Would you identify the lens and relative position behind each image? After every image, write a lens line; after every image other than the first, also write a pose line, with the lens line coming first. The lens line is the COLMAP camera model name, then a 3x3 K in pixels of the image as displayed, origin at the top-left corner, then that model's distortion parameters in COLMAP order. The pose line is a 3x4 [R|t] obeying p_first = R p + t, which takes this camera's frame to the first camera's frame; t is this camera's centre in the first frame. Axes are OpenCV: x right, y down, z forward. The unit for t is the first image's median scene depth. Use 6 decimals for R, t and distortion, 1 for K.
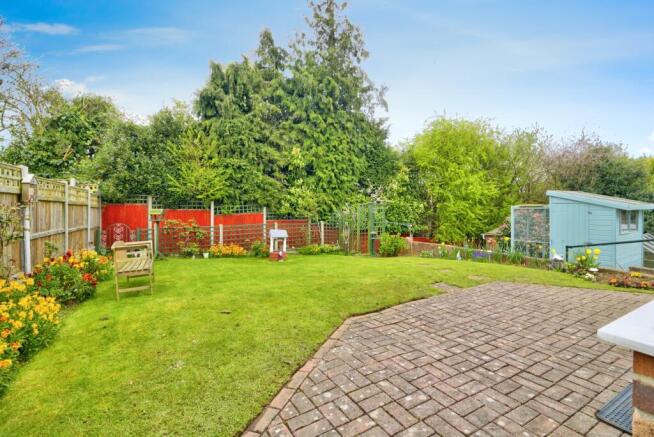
lens RADIAL K [[304.8, 0, 329.2], [0, 304.8, 204.7], [0, 0, 1]] dist [-0.012070, -0.000367]
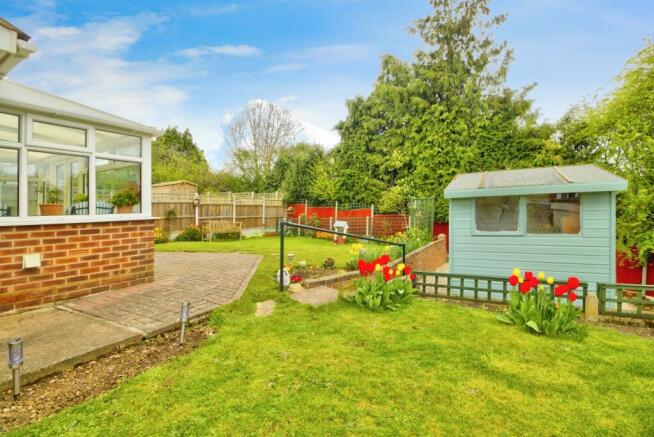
lens RADIAL K [[297.9, 0, 327.6], [0, 297.9, 212.3], [0, 0, 1]] dist [-0.001635, -0.000174]
pose [[0.524763, -0.010318, -0.851186, 0.758227], [0.021535, 0.999767, 0.001158, 0.037197], [0.850976, -0.018937, 0.524863, 0.216169]]
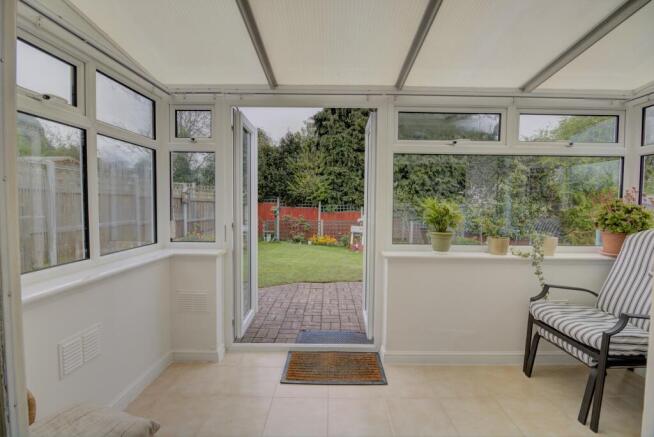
lens RADIAL K [[297.9, 0, 327.6], [0, 297.9, 212.3], [0, 0, 1]] dist [-0.001635, -0.000174]
pose [[0.862004, 0.031452, -0.505925, 0.268947], [-0.015677, 0.999250, 0.035411, -0.010096], [0.506659, -0.022593, 0.861850, -0.061819]]
